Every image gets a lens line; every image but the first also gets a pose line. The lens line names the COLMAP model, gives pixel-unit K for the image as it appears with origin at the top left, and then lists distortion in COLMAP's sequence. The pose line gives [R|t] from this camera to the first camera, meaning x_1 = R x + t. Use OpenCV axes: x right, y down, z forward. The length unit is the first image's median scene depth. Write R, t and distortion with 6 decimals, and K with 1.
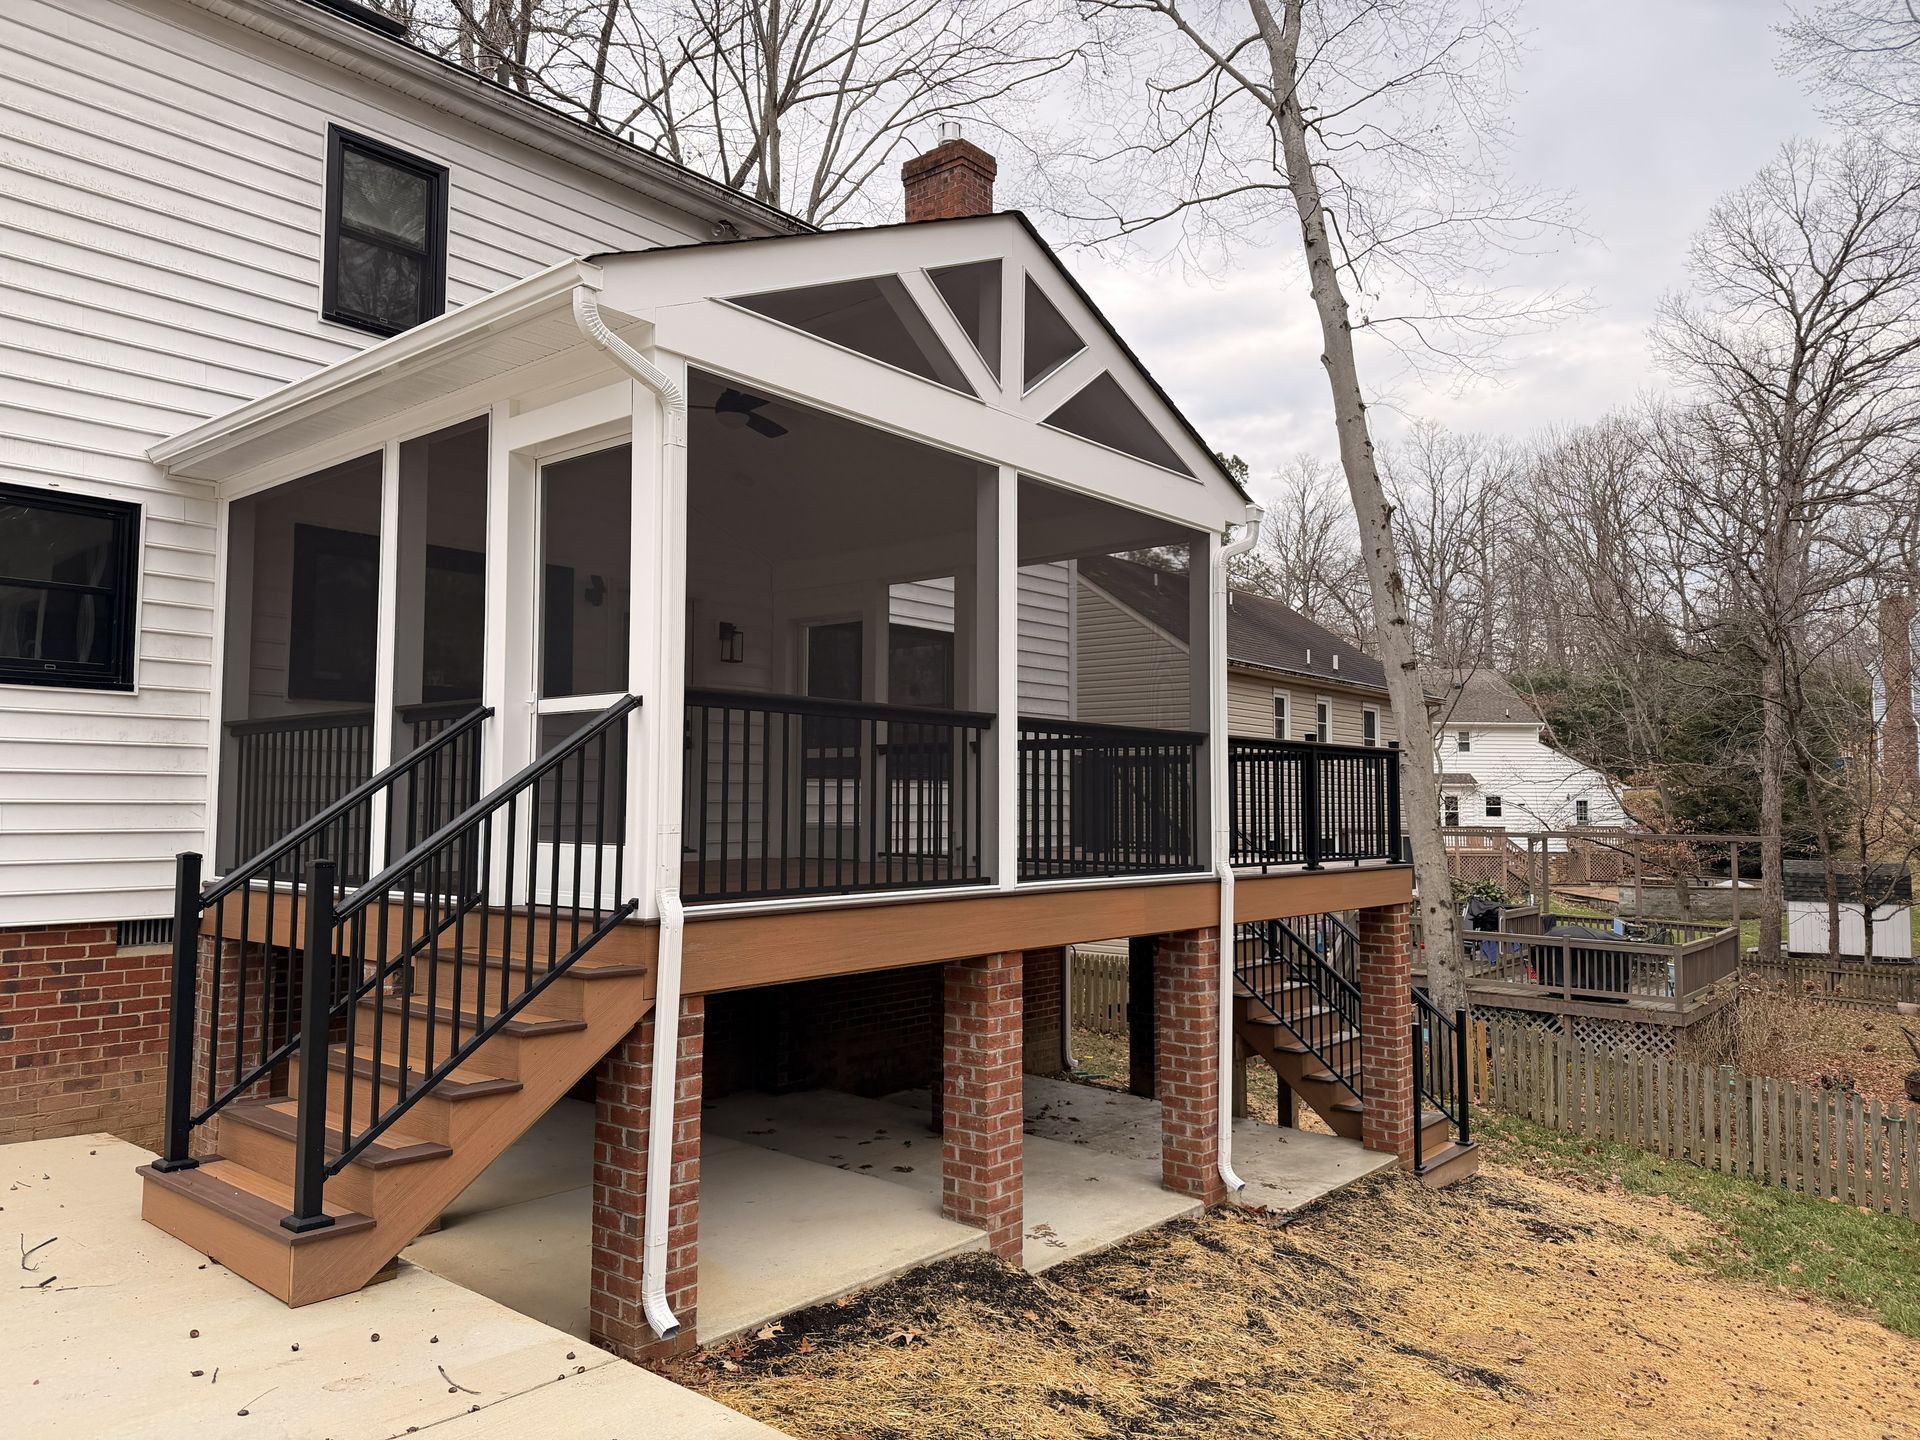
lens RADIAL K [[1329.5, 0, 962.2], [0, 1329.5, 717.4], [0, 0, 1]] dist [0.040945, -0.036416]
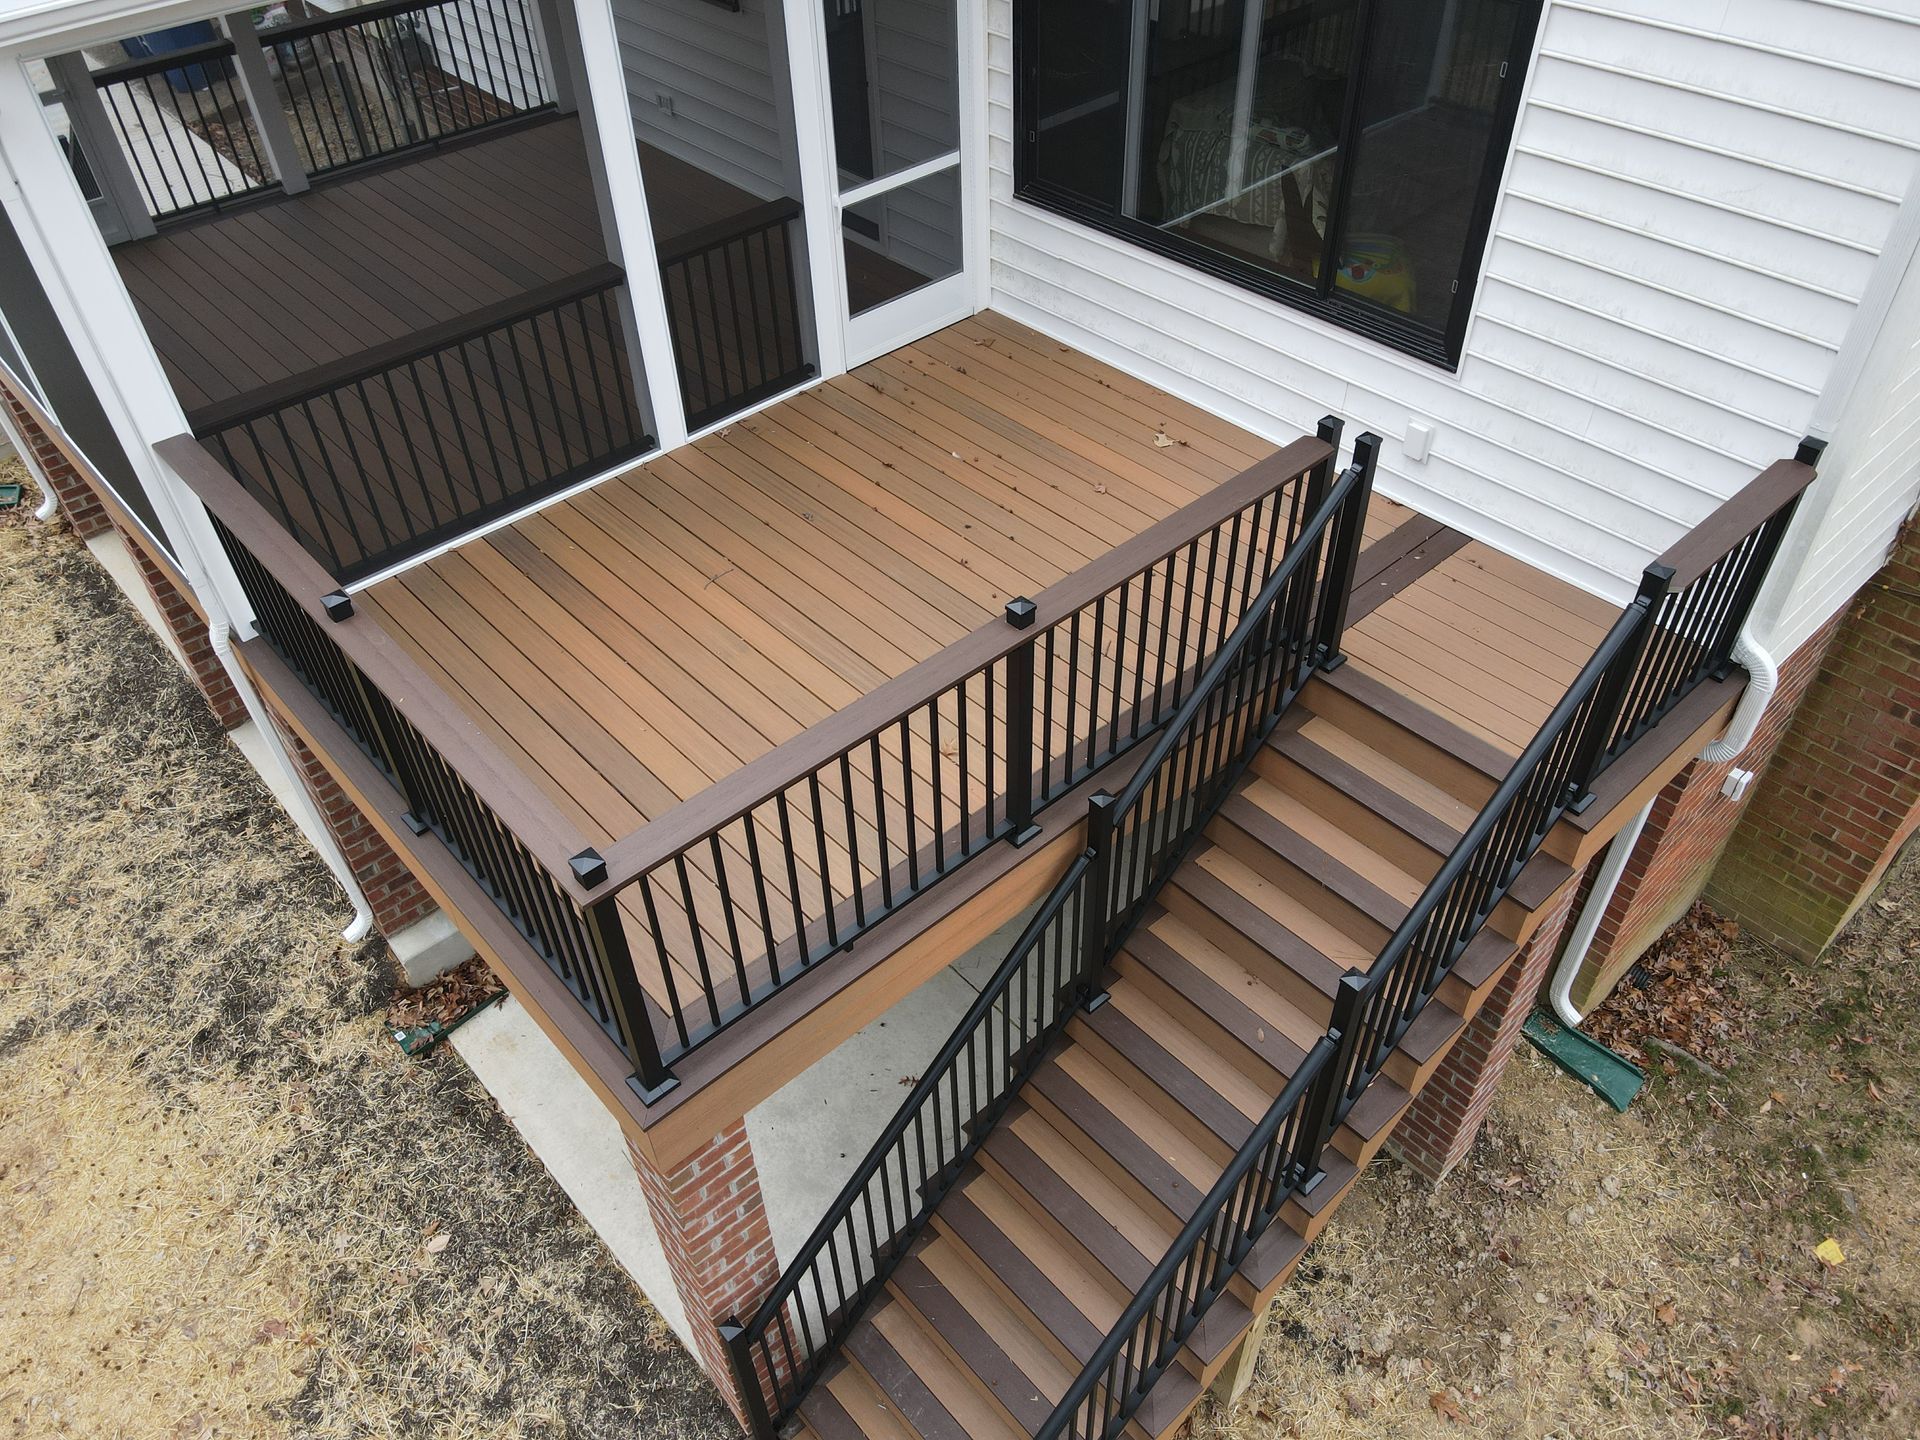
lens RADIAL K [[1406.7, 0, 961.9], [0, 1406.7, 724.3], [0, 0, 1]] dist [0.007686, 0.014412]
pose [[-0.131989, 0.673225, -0.727563, 0.750164], [0.091699, 0.739129, 0.667292, -0.301490], [0.987001, 0.021358, -0.159291, 1.626151]]
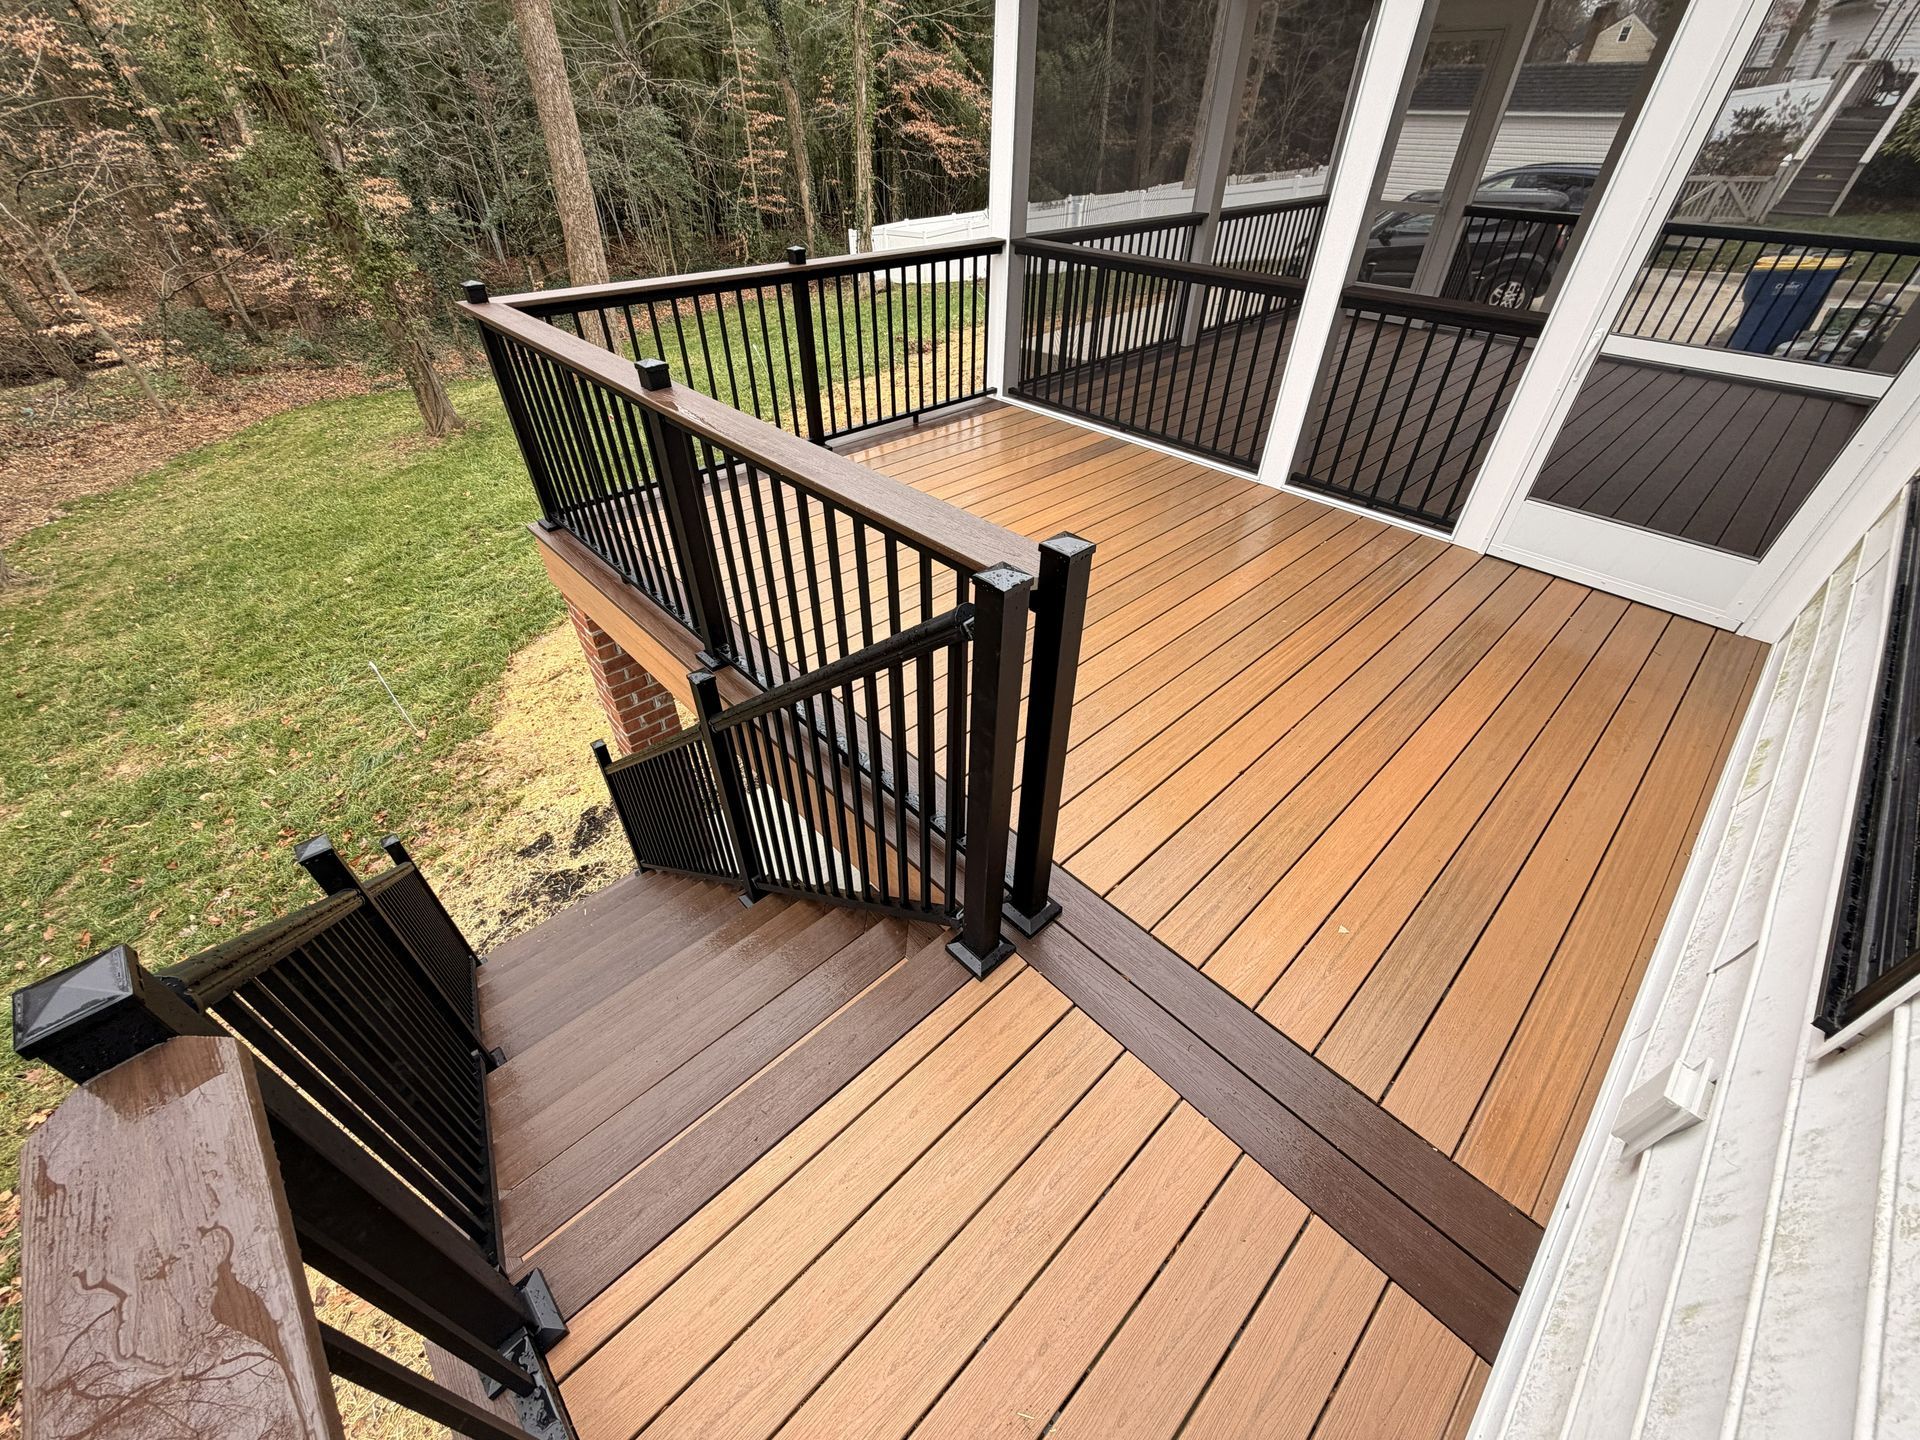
lens RADIAL K [[759.2, 0, 959.4], [0, 759.2, 719.2], [0, 0, 1]] dist [0.000828, -0.000563]
pose [[-0.994827, -0.073378, 0.070250, 0.176341], [-0.019177, 0.814763, 0.579477, -0.023271], [-0.099758, 0.575133, -0.811955, 1.842094]]
